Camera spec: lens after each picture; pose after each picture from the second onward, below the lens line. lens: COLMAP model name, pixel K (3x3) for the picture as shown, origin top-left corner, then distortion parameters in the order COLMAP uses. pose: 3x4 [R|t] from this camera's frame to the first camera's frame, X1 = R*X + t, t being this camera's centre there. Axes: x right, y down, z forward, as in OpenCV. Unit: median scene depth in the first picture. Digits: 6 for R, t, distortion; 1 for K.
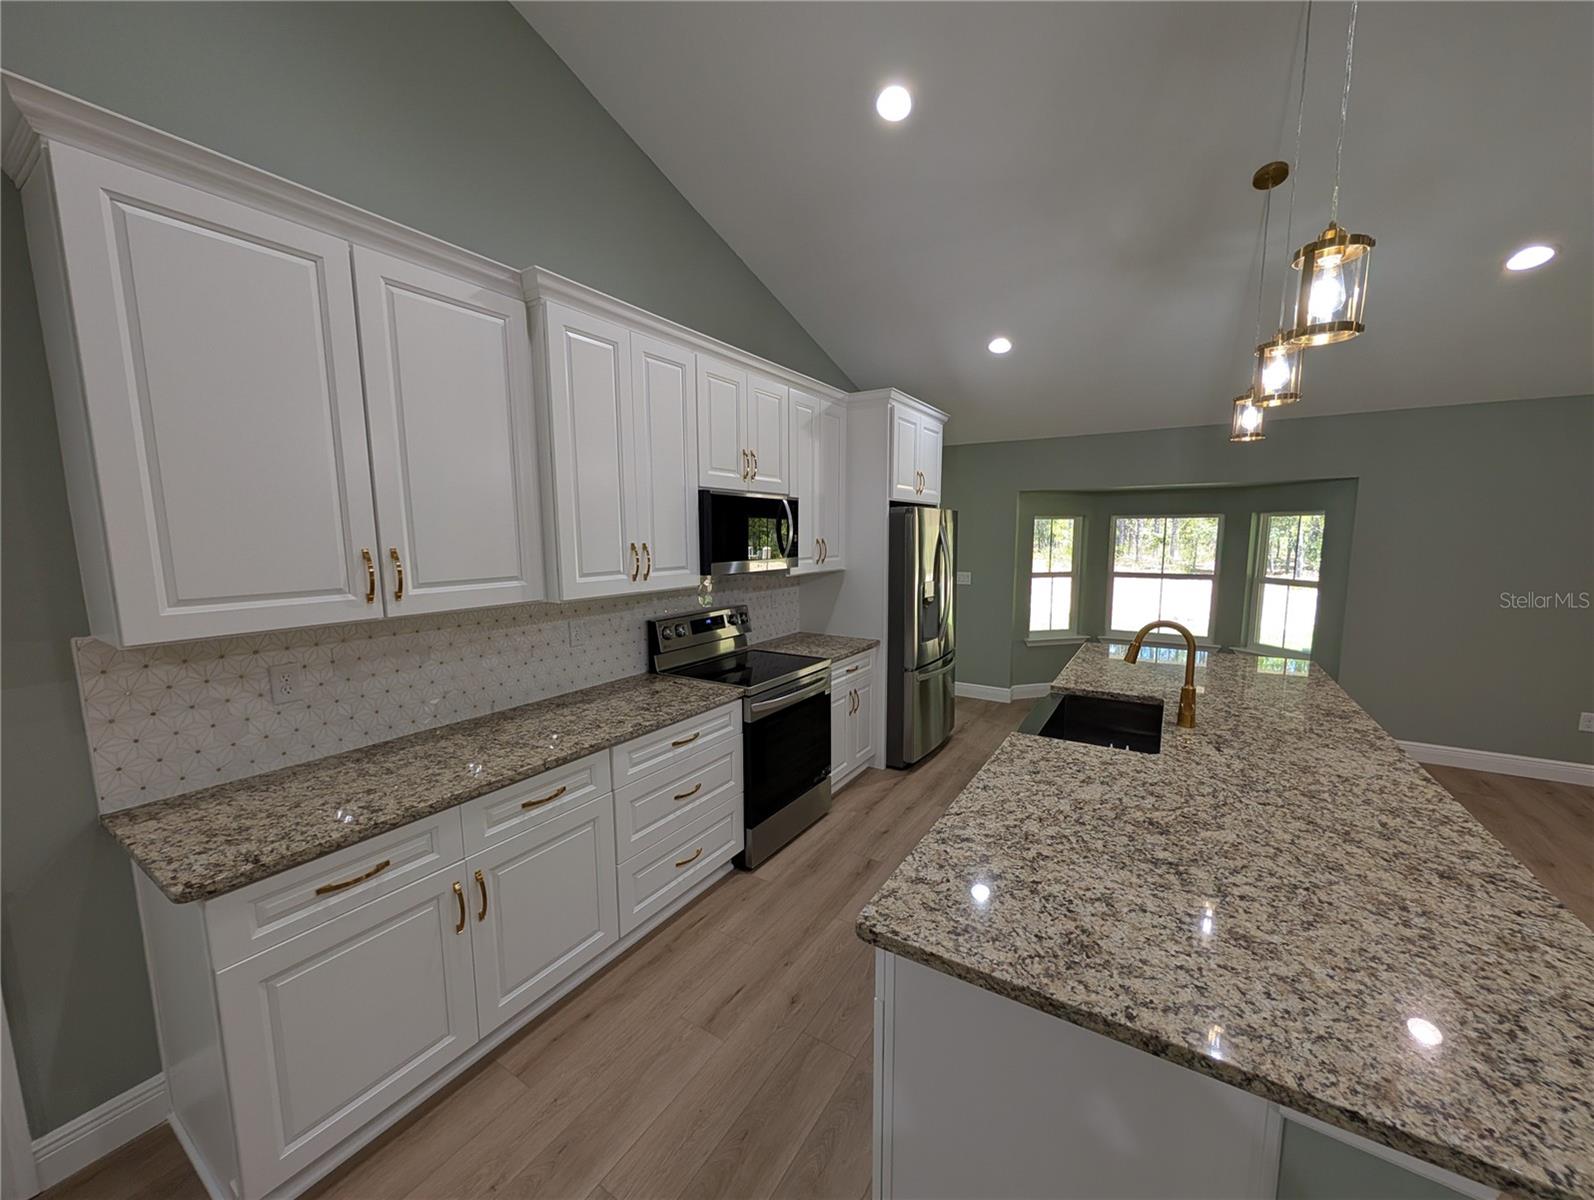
lens RADIAL K [[602.6, 0, 796.3], [0, 602.6, 603.8], [0, 0, 1]] dist [-0.000070, 0.000440]
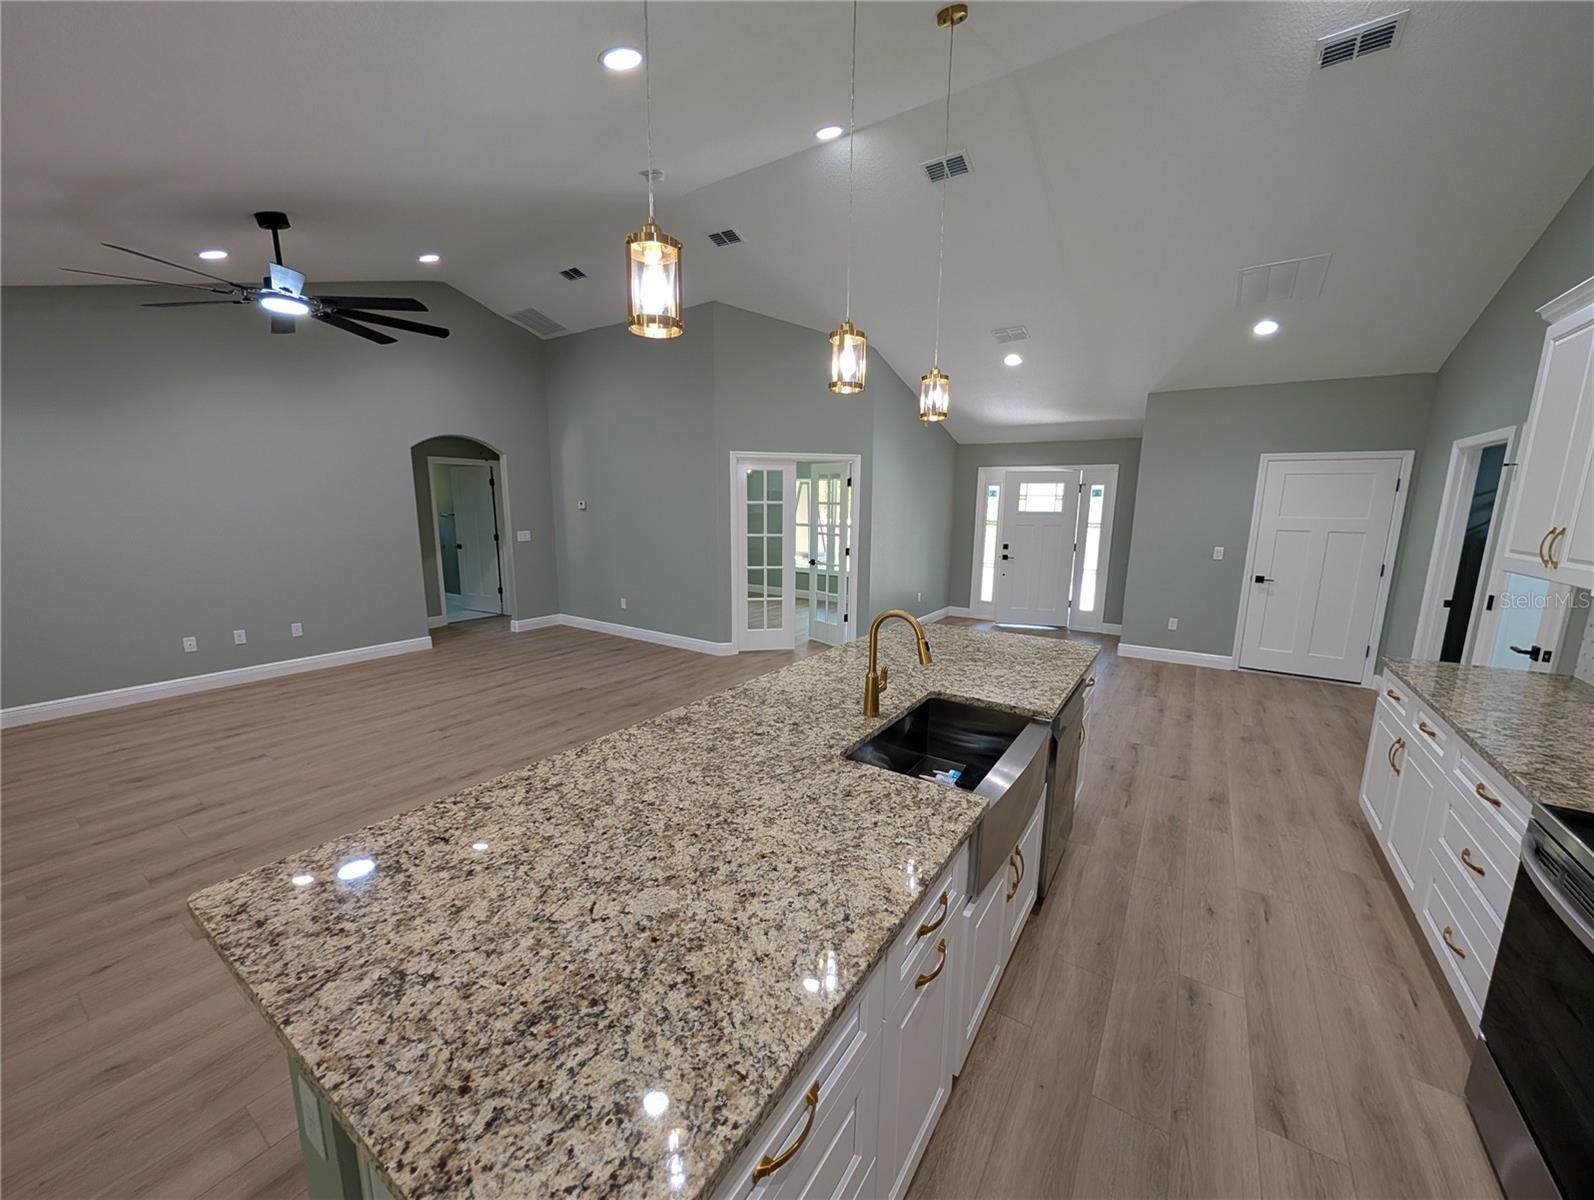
lens RADIAL K [[602.6, 0, 795.5], [0, 602.6, 608.0], [0, 0, 1]] dist [-0.000070, 0.000440]
pose [[-0.999561, -0.010944, 0.027534, 0.787388], [-0.002448, 0.956609, 0.291366, -0.254883], [-0.029528, 0.291170, -0.956215, 1.987830]]
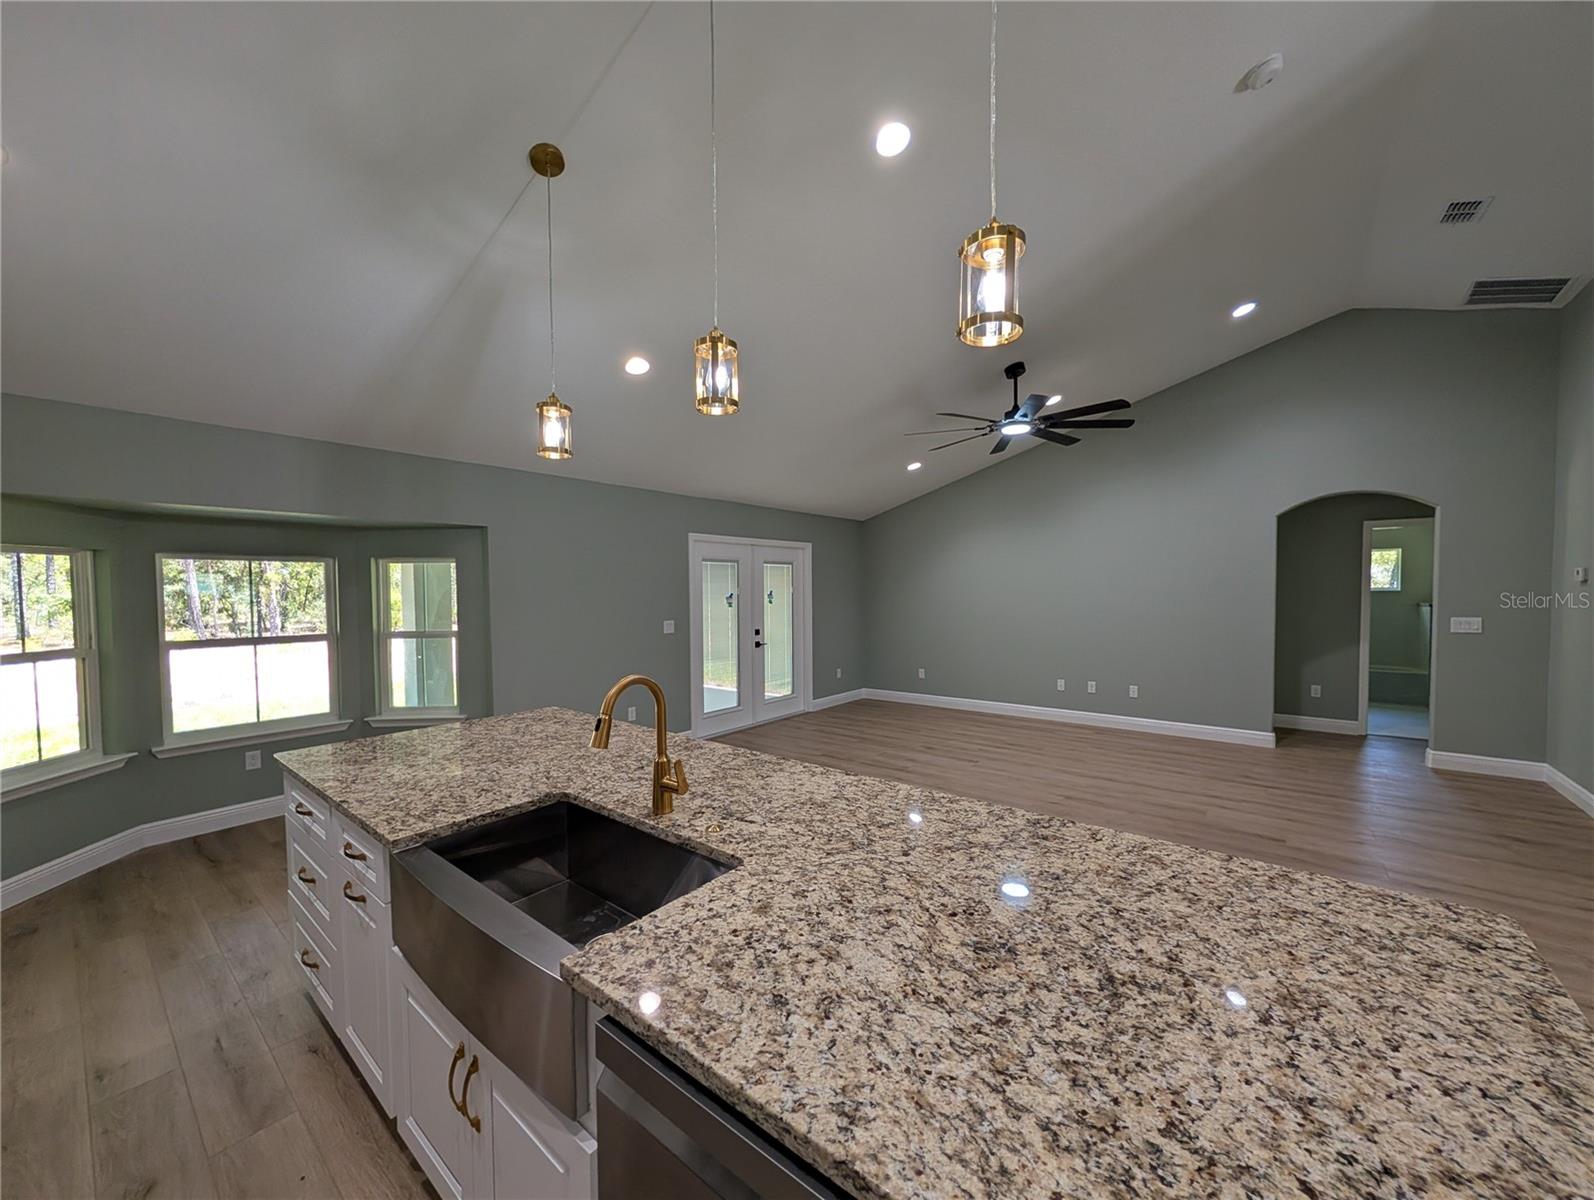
lens RADIAL K [[602.6, 0, 800.0], [0, 602.6, 607.8], [0, 0, 1]] dist [-0.000070, 0.000440]
pose [[0.112007, -0.028195, 0.993307, -0.072226], [0.125540, 0.991990, 0.014002, -0.038924], [-0.985746, 0.123131, 0.114649, 0.759137]]
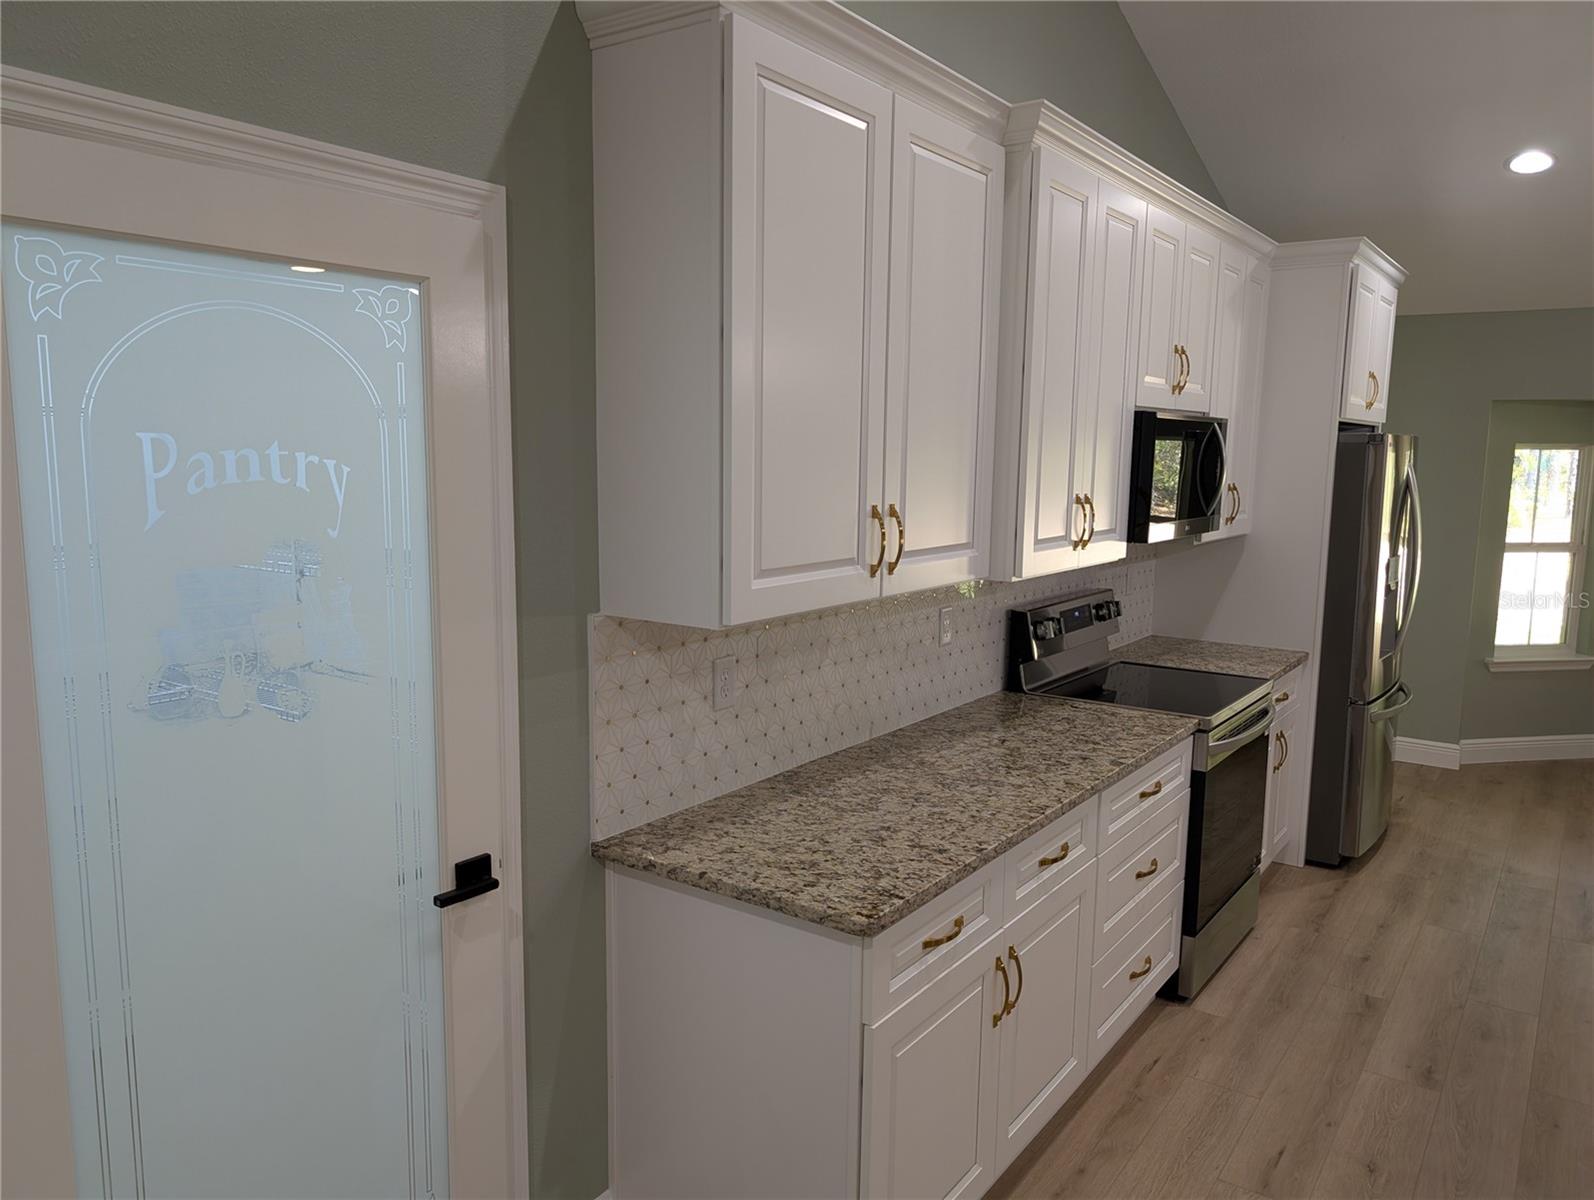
lens RADIAL K [[1146.1, 0, 795.7], [0, 1146.1, 595.1], [0, 0, 1]] dist [0.028333, -0.023431]
pose [[0.998390, 0.027860, -0.049416, -0.614134], [-0.027229, 0.999540, 0.013386, 0.003739], [0.049767, -0.012019, 0.998689, -0.343326]]
